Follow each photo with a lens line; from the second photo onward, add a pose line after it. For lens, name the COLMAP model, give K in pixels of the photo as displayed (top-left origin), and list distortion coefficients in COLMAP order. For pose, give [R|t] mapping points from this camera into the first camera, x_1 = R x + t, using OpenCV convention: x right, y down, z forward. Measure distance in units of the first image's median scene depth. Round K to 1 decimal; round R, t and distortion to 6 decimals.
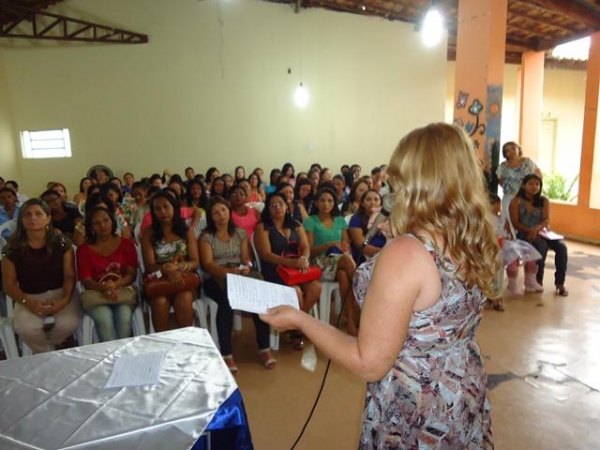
lens RADIAL K [[441.2, 0, 300.4], [0, 441.2, 221.2], [0, 0, 1]] dist [-0.001769, -0.000802]
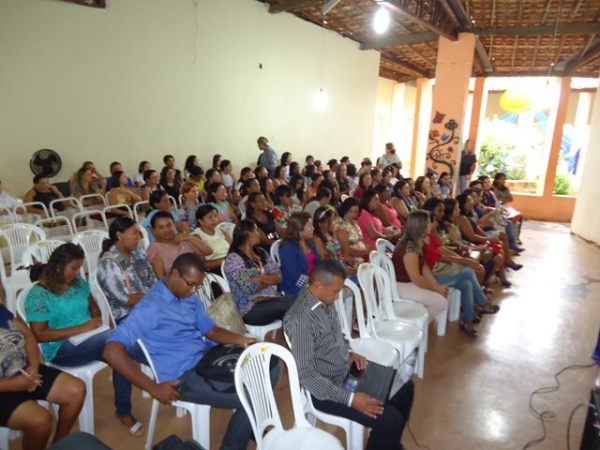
lens RADIAL K [[430.9, 0, 300.0], [0, 430.9, 225.0], [0, 0, 1]] dist [-0.005579, -0.001700]
pose [[0.813484, -0.083325, 0.575588, -0.722359], [0.032639, 0.994664, 0.097864, -0.066659], [-0.580671, -0.060824, 0.811863, 0.081303]]
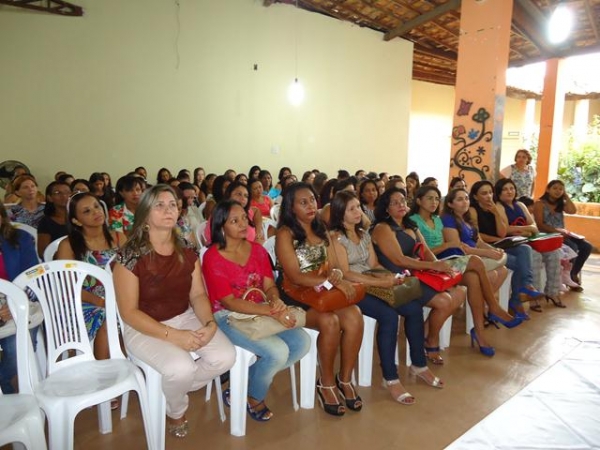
lens RADIAL K [[441.2, 0, 300.4], [0, 441.2, 221.2], [0, 0, 1]] dist [-0.001769, -0.000802]
pose [[0.951632, -0.004024, 0.307215, -0.274047], [0.012219, 0.999619, -0.024754, 0.010777], [-0.306998, 0.027311, 0.951318, 0.116946]]
